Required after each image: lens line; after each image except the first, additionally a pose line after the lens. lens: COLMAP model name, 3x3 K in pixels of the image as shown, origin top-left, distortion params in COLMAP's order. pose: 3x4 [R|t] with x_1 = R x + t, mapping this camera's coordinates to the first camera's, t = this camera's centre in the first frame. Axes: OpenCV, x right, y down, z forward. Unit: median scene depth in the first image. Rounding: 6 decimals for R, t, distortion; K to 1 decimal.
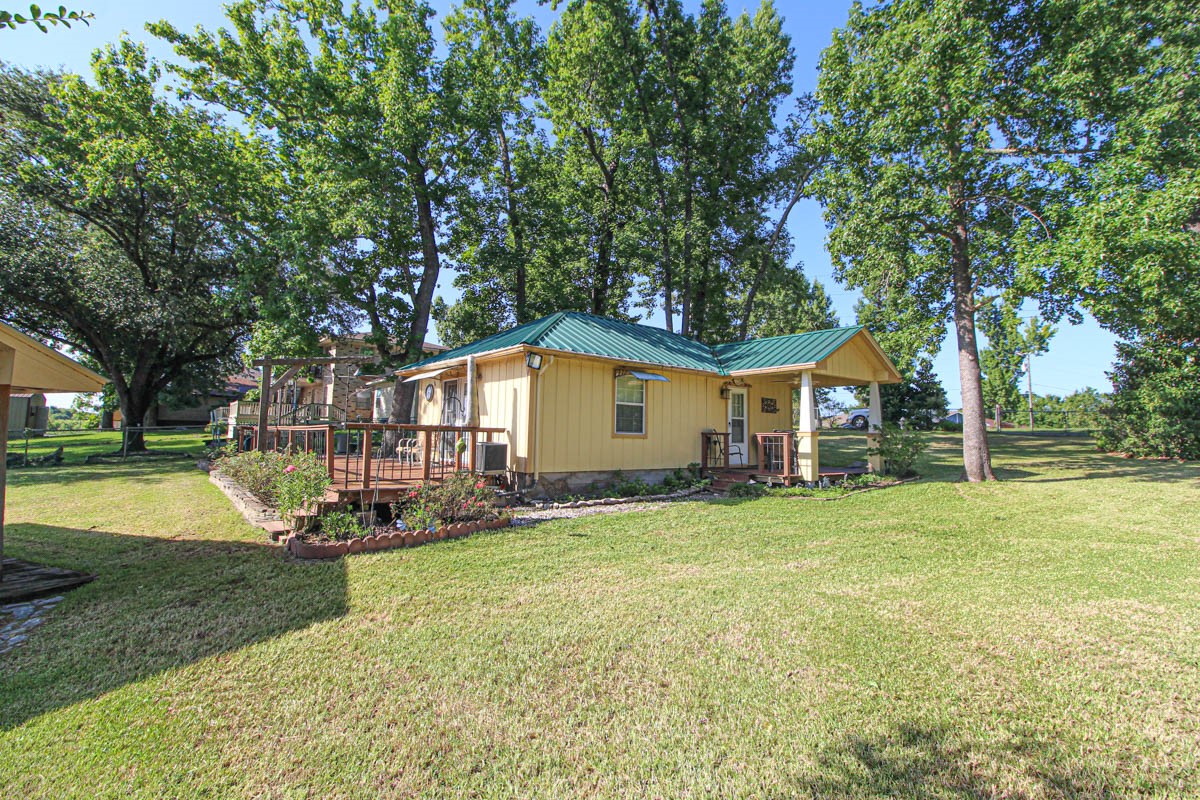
lens RADIAL K [[557.9, 0, 599.1], [0, 557.9, 379.5], [0, 0, 1]] dist [-0.021147, -0.000684]
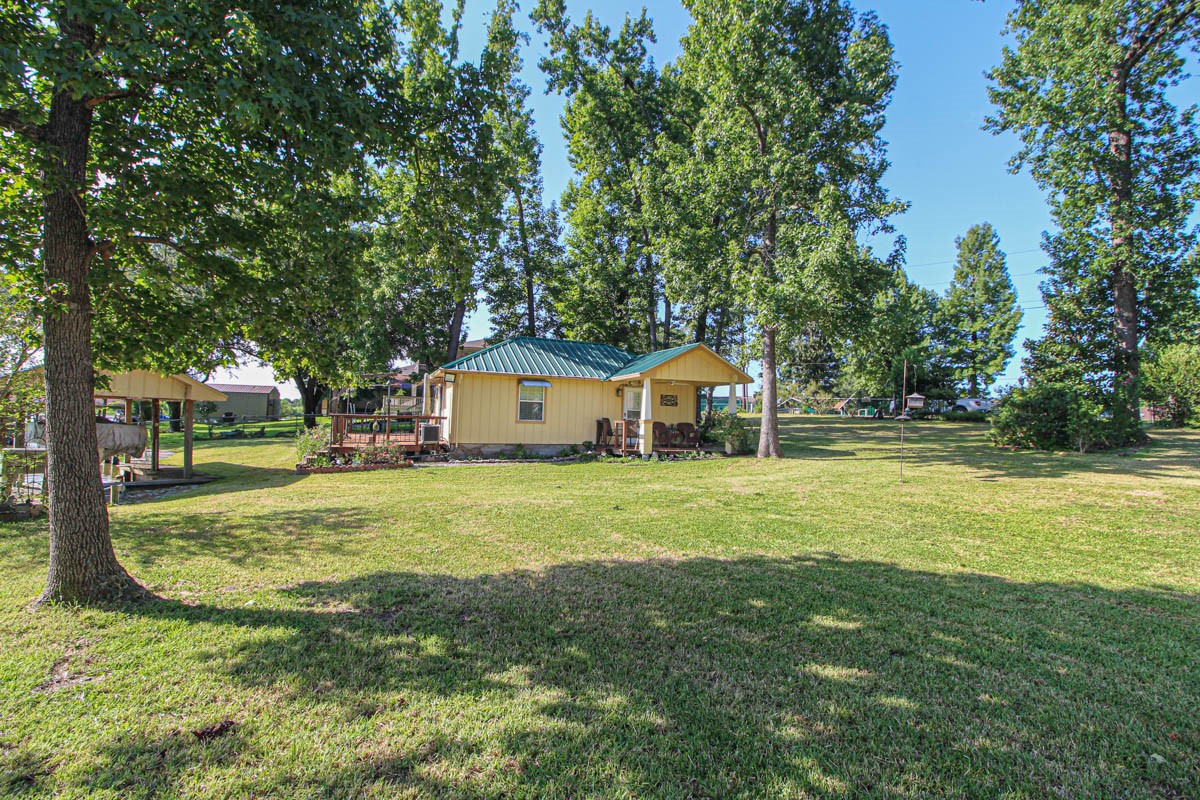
lens RADIAL K [[557.9, 0, 599.1], [0, 557.9, 379.5], [0, 0, 1]] dist [-0.021147, -0.000684]
pose [[0.954591, -0.014451, -0.297570, 0.703289], [0.021598, 0.999552, 0.020742, -0.045749], [0.297137, -0.026227, 0.954475, -0.424633]]
